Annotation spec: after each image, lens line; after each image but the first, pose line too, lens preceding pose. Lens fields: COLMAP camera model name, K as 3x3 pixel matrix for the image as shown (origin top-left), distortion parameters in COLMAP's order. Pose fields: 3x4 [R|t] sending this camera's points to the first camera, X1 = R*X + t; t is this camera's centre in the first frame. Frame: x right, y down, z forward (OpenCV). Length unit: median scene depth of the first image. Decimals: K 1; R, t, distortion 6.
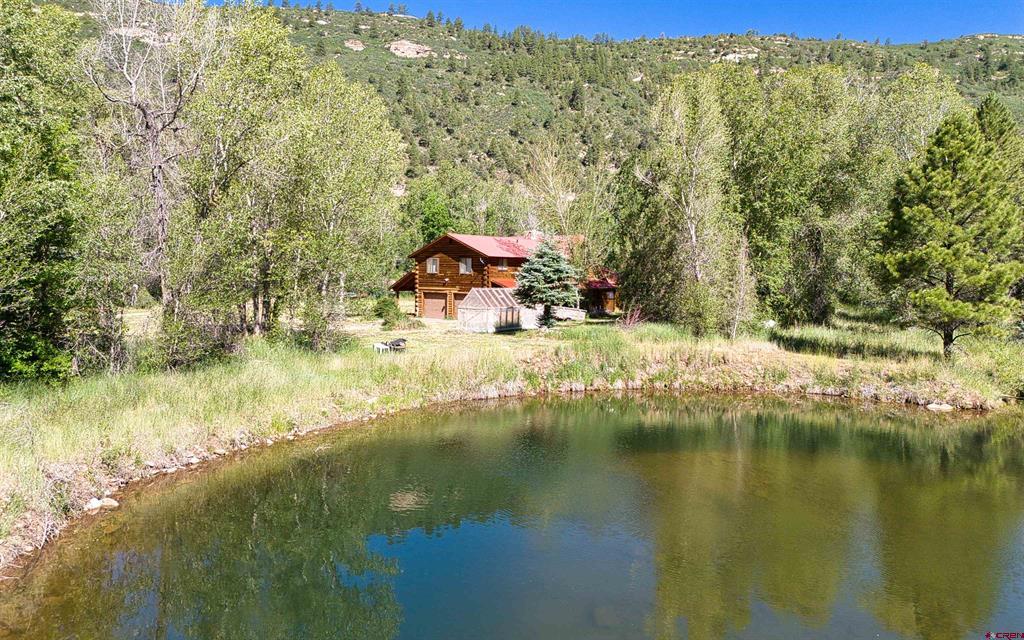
lens RADIAL K [[729.1, 0, 507.5], [0, 729.1, 324.3], [0, 0, 1]] dist [0.027250, -0.020078]
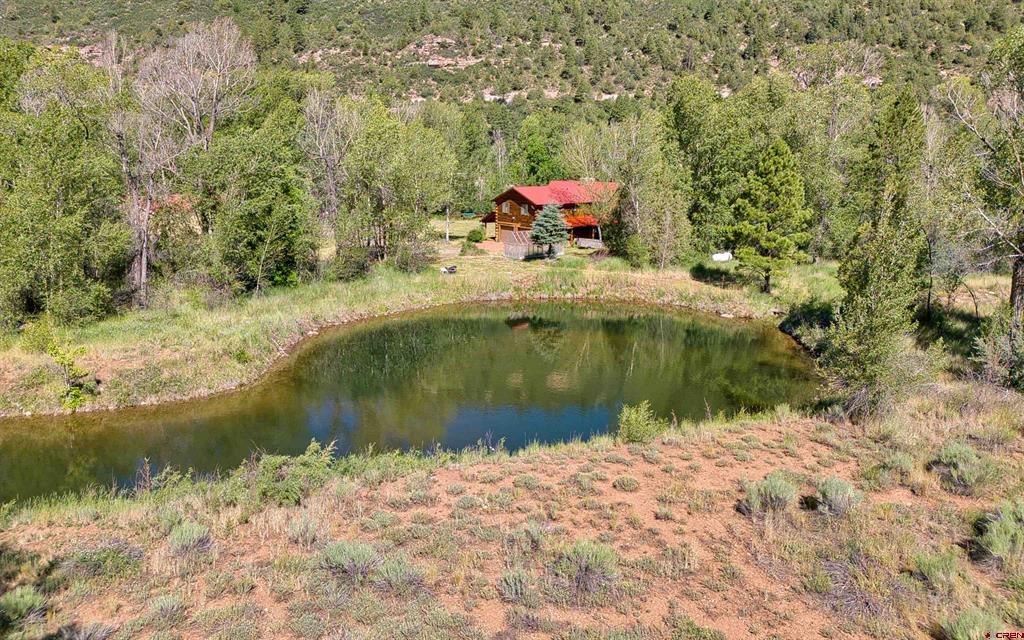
lens RADIAL K [[729.1, 0, 515.4], [0, 729.1, 317.9], [0, 0, 1]] dist [0.027250, -0.020078]
pose [[0.975206, 0.051022, -0.215337, 0.262399], [-0.019533, 0.989106, 0.145901, -0.078300], [0.220435, -0.138077, 0.965579, -0.497480]]
